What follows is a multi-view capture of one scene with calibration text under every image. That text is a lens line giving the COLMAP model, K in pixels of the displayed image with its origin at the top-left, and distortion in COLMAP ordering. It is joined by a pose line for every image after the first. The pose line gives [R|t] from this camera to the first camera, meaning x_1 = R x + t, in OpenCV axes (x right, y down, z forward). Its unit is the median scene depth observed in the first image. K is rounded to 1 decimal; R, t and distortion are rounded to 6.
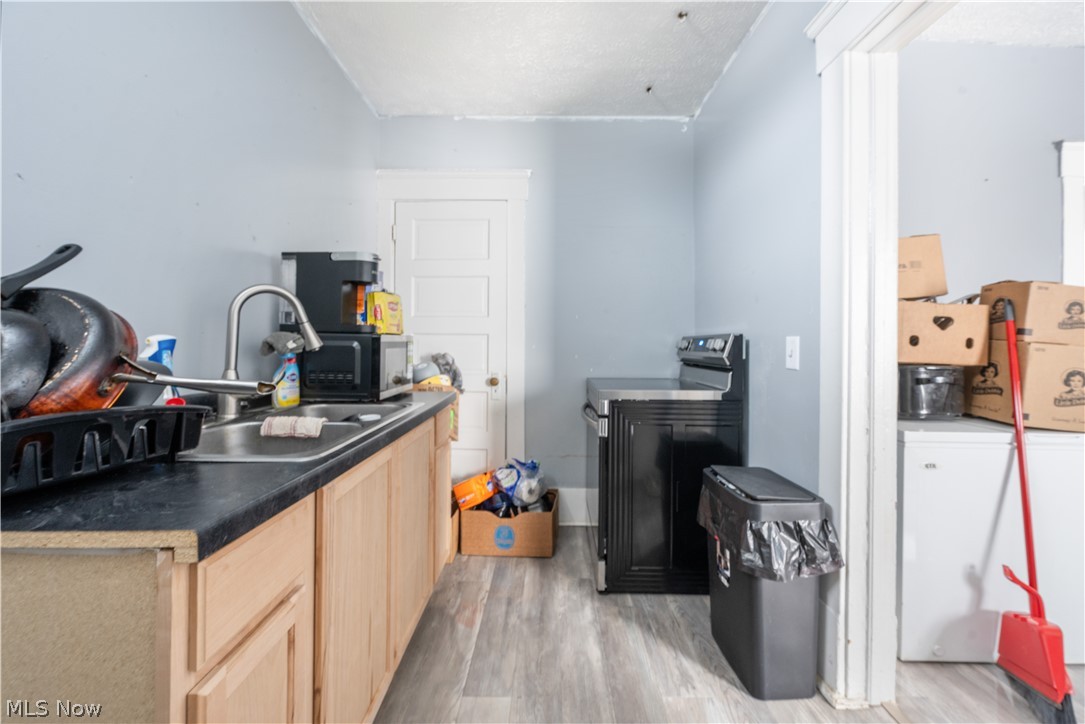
lens RADIAL K [[436.4, 0, 539.0], [0, 436.4, 343.2], [0, 0, 1]] dist [-0.001347, -0.000265]
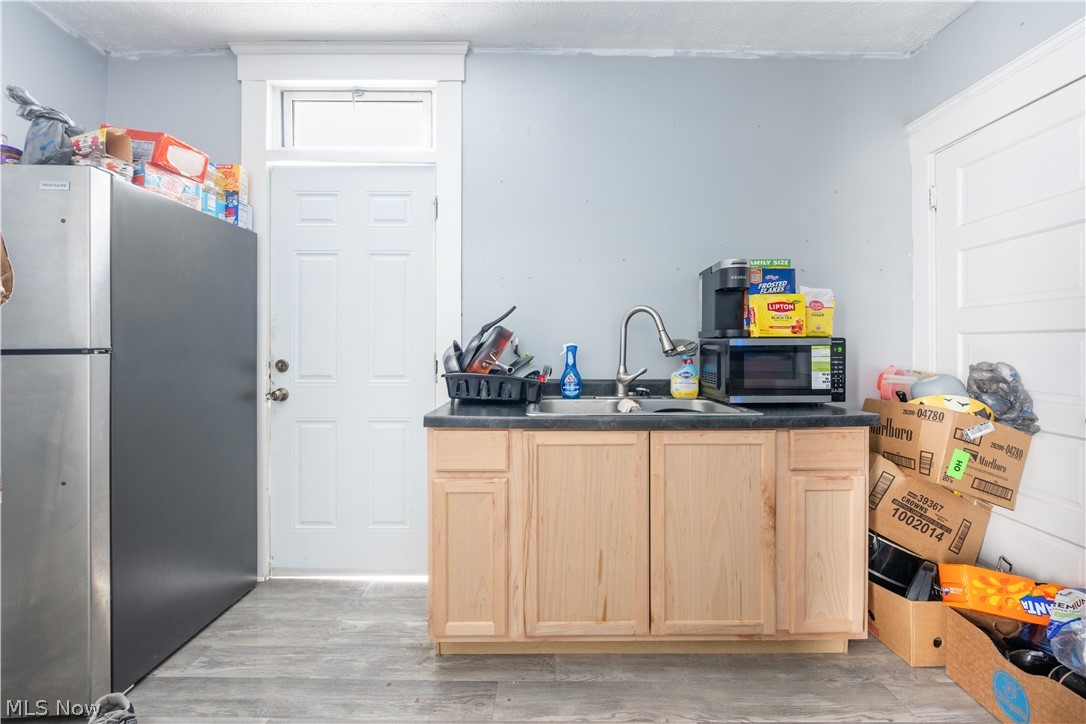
lens RADIAL K [[436.8, 0, 539.5], [0, 436.8, 343.2], [0, 0, 1]] dist [-0.001347, -0.000265]
pose [[0.018913, -0.007848, -0.999790, 0.539117], [0.001579, 0.999968, -0.007819, -0.002599], [0.999820, -0.001431, 0.018925, 0.449691]]
